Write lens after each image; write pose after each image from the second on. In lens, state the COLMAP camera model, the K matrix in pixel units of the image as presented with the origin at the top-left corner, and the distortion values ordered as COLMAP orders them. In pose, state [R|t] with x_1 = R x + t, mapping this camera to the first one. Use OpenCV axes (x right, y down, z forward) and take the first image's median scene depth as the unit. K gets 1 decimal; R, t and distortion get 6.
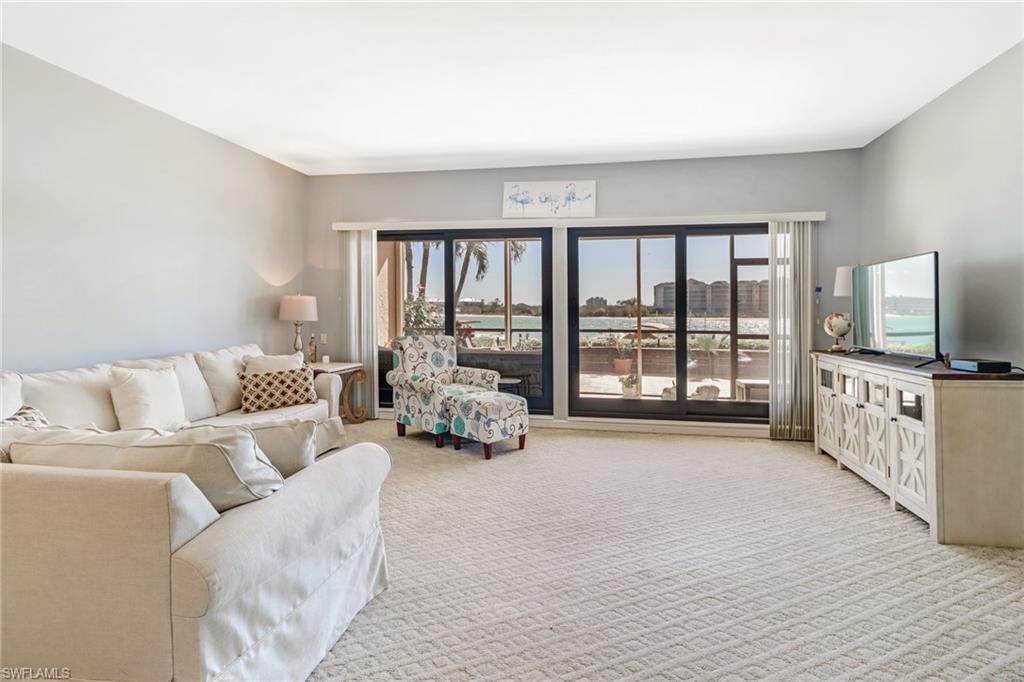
lens RADIAL K [[475.3, 0, 532.9], [0, 475.3, 319.1], [0, 0, 1]] dist [-0.002662, -0.000744]
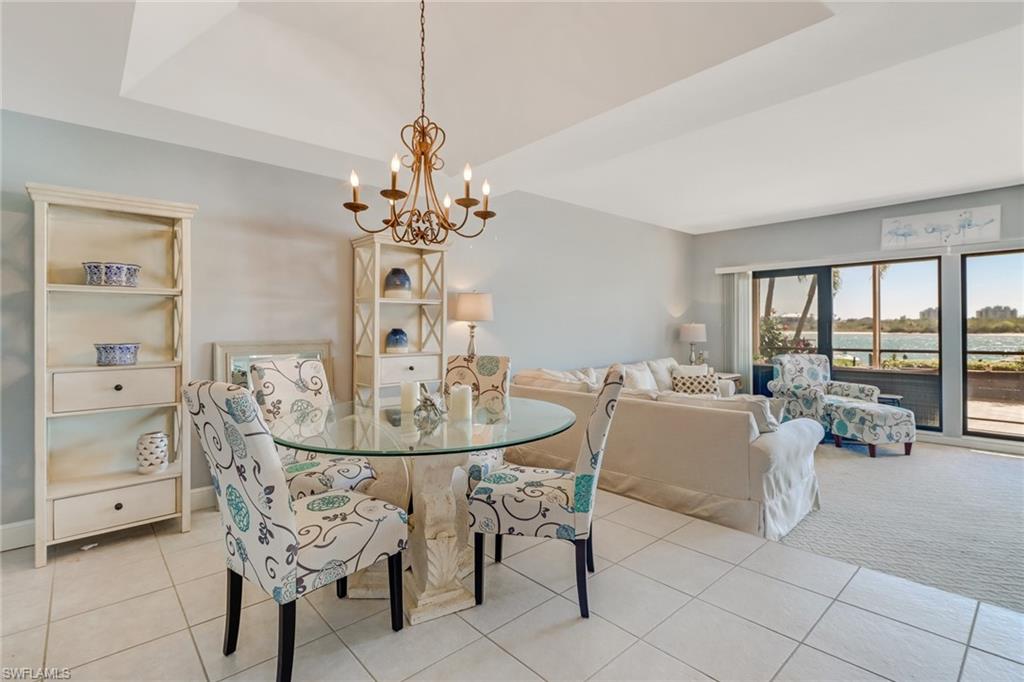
lens RADIAL K [[456.3, 0, 511.4], [0, 456.3, 337.1], [0, 0, 1]] dist [0.000066, 0.000179]
pose [[0.777170, -0.001066, -0.629290, -0.067977], [0.002003, 0.999998, 0.000778, -0.012966], [0.629288, -0.001865, 0.777170, -0.420499]]
